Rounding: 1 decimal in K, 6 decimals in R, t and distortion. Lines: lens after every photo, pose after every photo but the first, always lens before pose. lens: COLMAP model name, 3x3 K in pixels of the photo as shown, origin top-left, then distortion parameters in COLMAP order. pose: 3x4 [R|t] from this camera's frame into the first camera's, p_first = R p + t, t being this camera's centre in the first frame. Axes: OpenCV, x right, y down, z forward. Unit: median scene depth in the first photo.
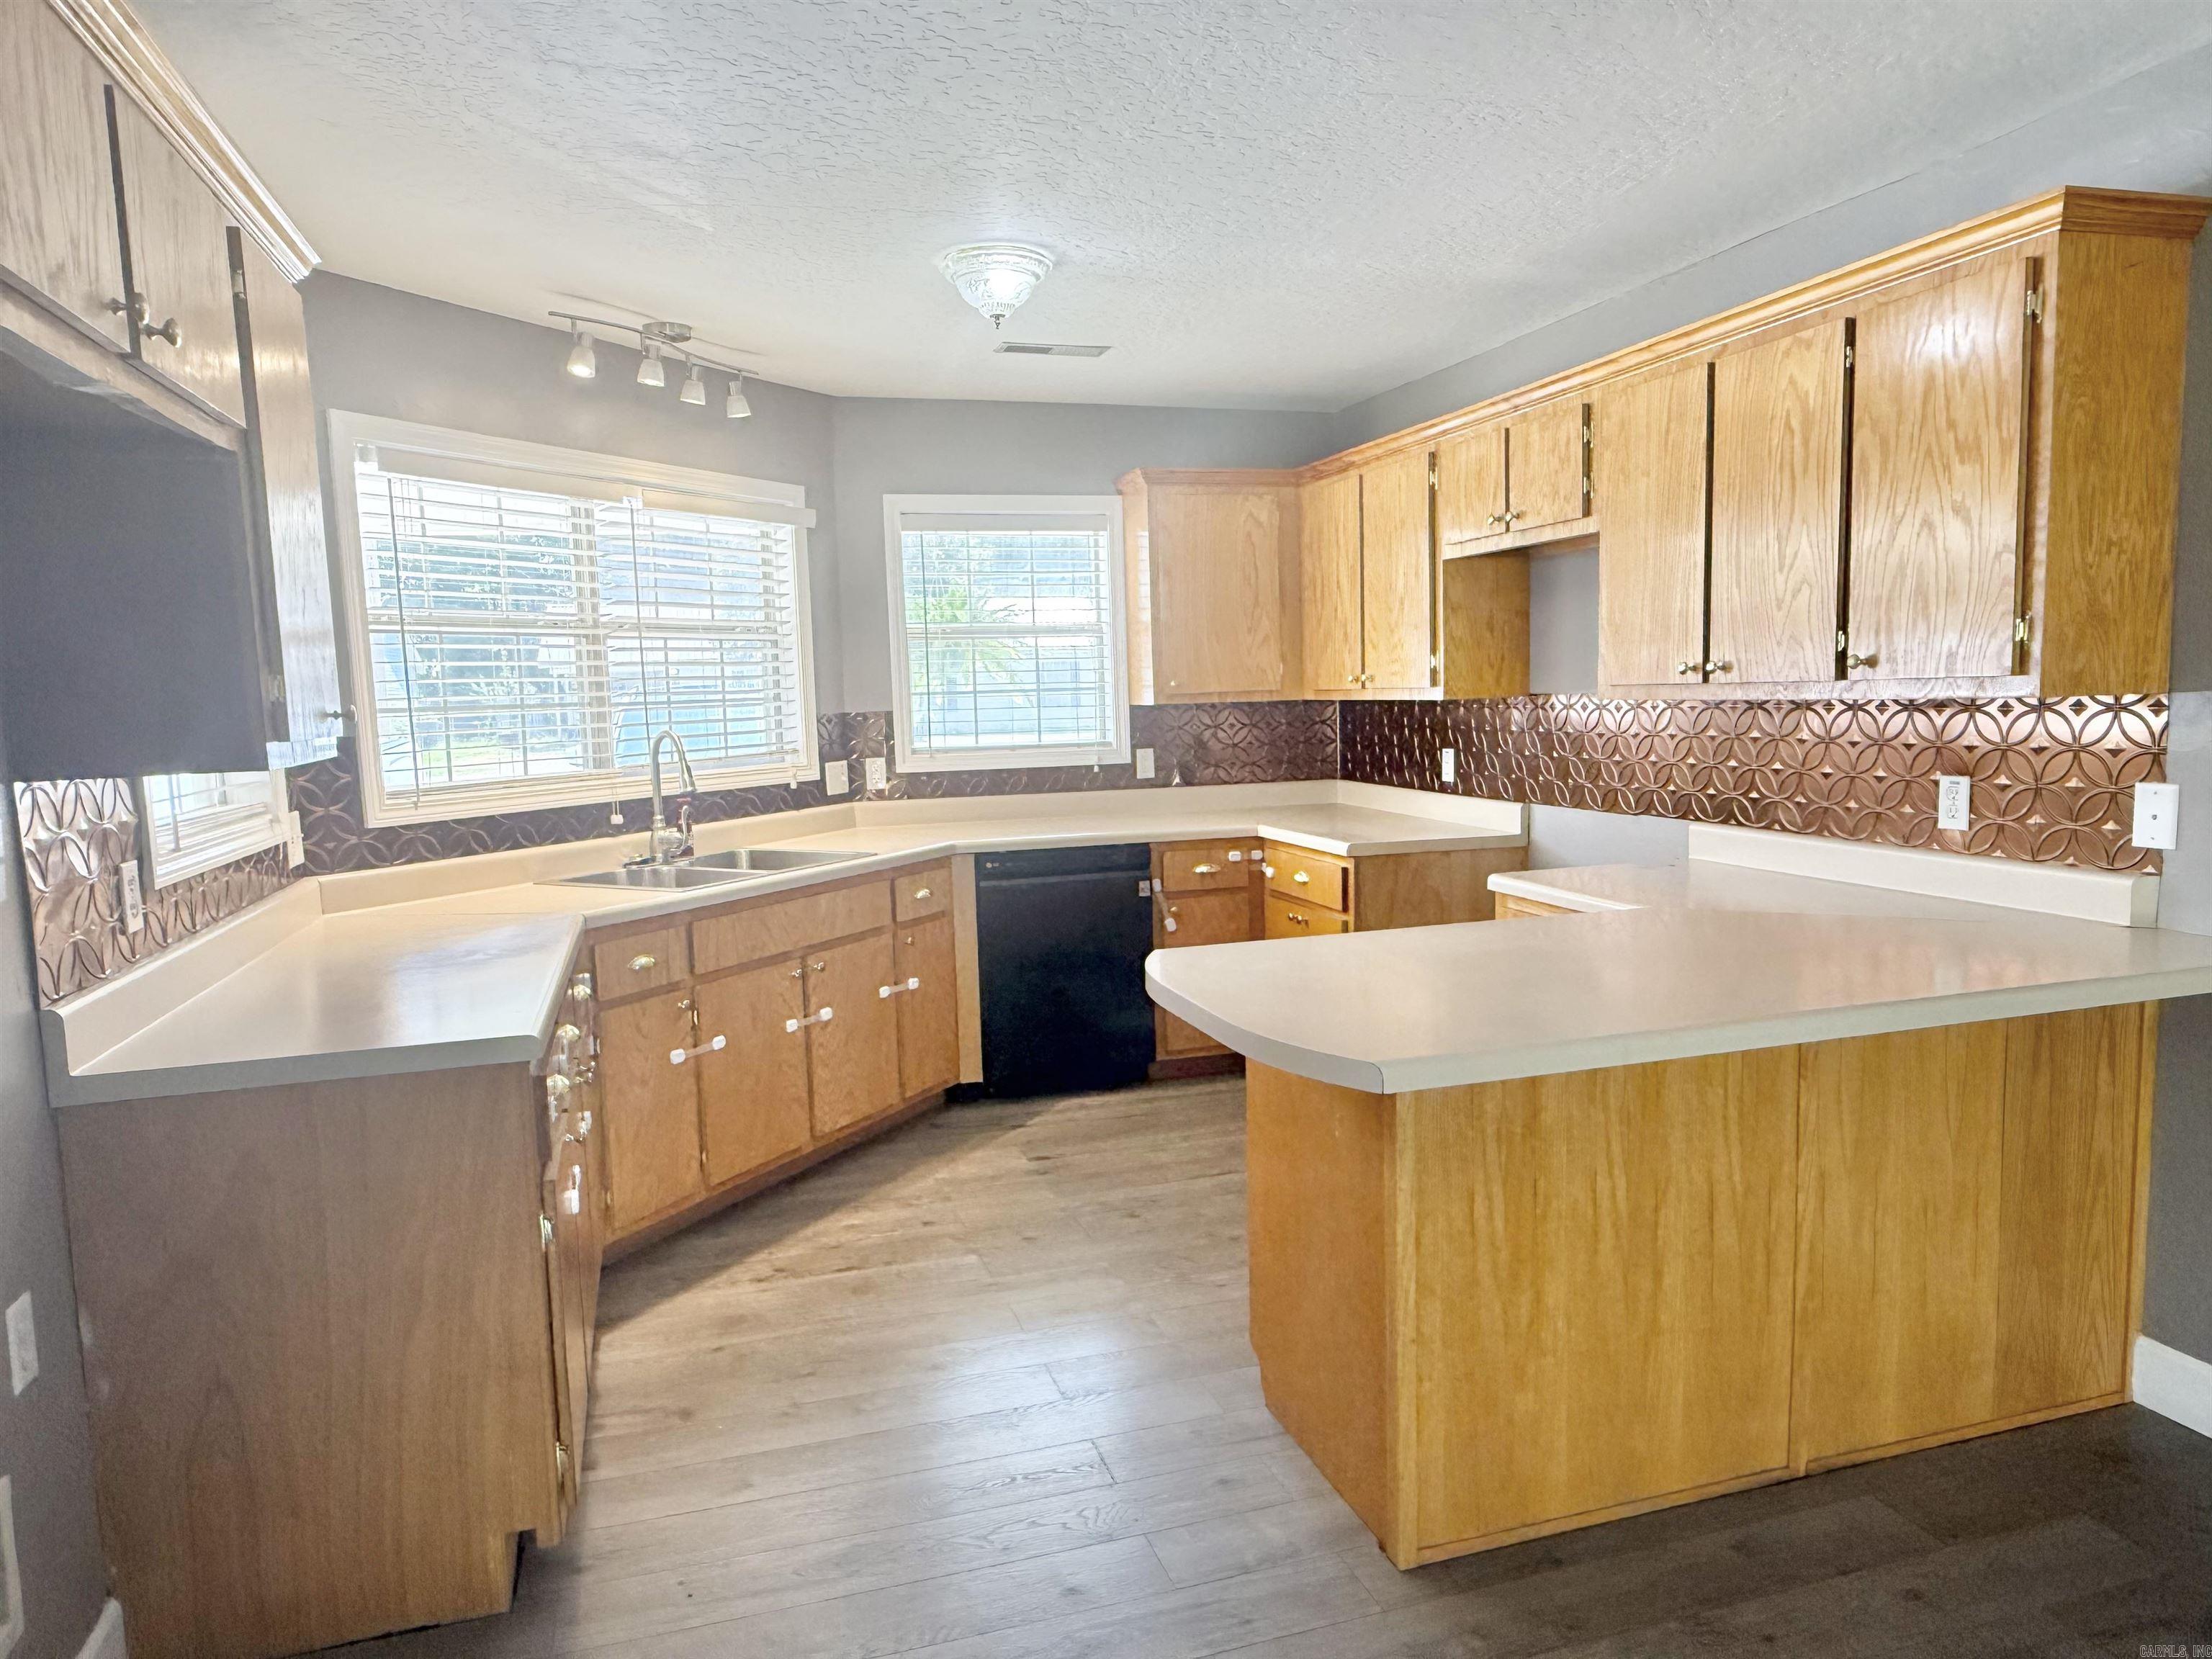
lens RADIAL K [[1409.1, 0, 1095.6], [0, 1409.1, 838.0], [0, 0, 1]] dist [0.001678, 0.001173]
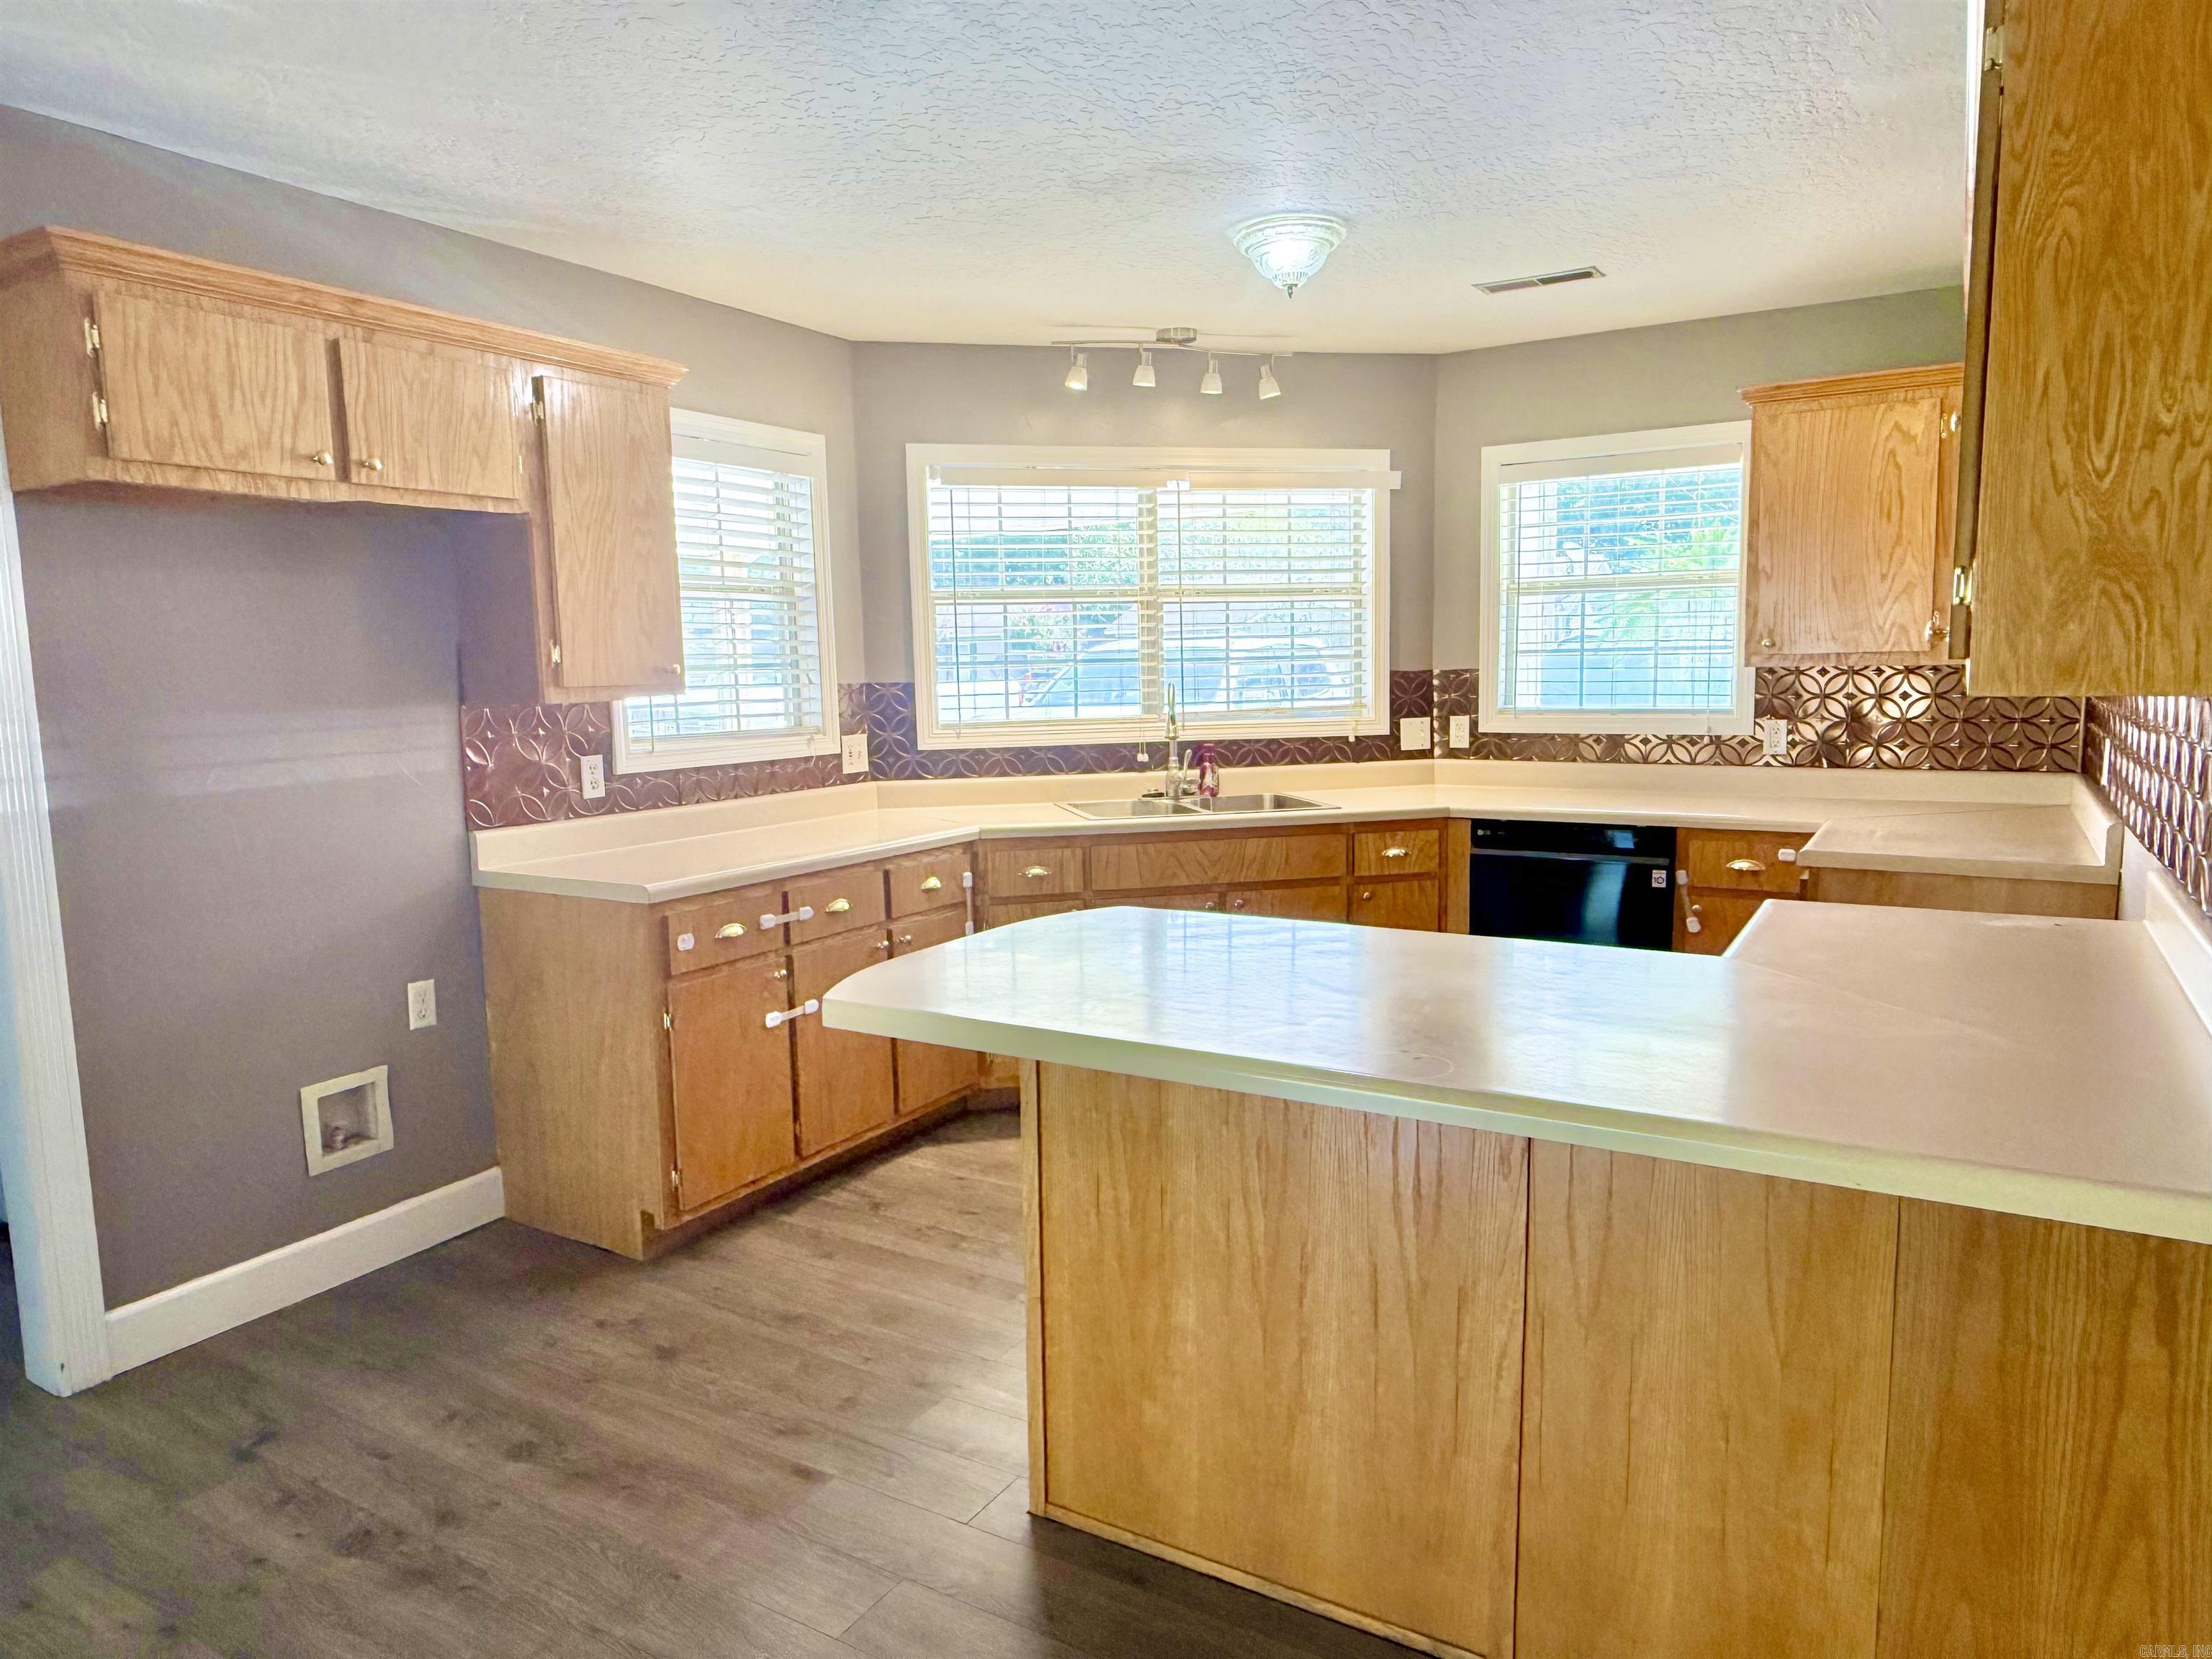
lens RADIAL K [[1409.1, 0, 1095.6], [0, 1409.1, 838.0], [0, 0, 1]] dist [0.001678, 0.001173]
pose [[0.665560, 0.108260, -0.738450, 0.507236], [-0.078476, 0.994090, 0.075009, -0.031231], [0.742207, 0.008027, 0.670123, 0.173509]]
